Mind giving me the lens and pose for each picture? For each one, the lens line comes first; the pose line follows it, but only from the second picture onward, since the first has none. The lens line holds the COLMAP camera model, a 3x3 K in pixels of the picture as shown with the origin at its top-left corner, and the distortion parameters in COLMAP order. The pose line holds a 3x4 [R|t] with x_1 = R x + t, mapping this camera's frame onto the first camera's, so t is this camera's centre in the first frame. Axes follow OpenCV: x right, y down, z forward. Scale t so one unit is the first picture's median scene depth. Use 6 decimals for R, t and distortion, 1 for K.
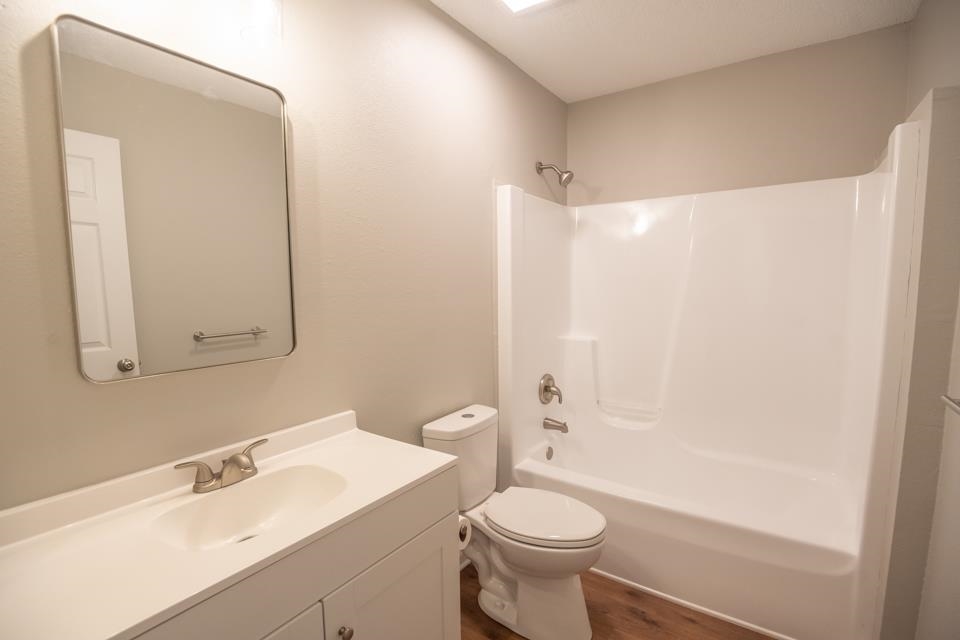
lens RADIAL K [[440.3, 0, 477.2], [0, 440.3, 330.2], [0, 0, 1]] dist [-0.002842, -0.011590]
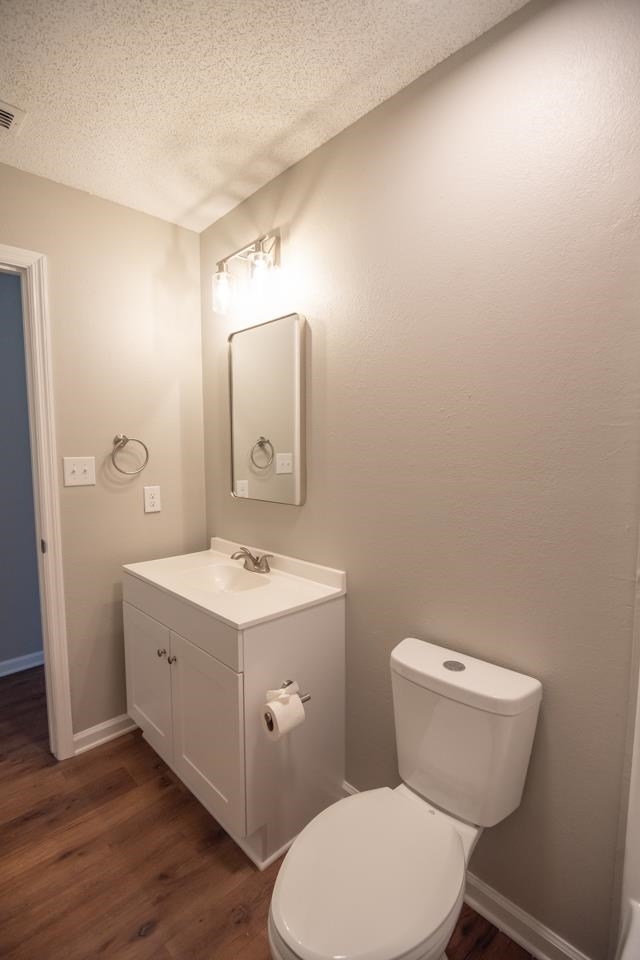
lens RADIAL K [[440.3, 0, 320.0], [0, 440.3, 480.0], [0, 0, 1]] dist [-0.002842, -0.011590]
pose [[-0.182102, 0.081081, -0.979931, 0.954203], [-0.094894, 0.990493, 0.099589, -0.176387], [0.978690, 0.111125, -0.172677, 1.402189]]
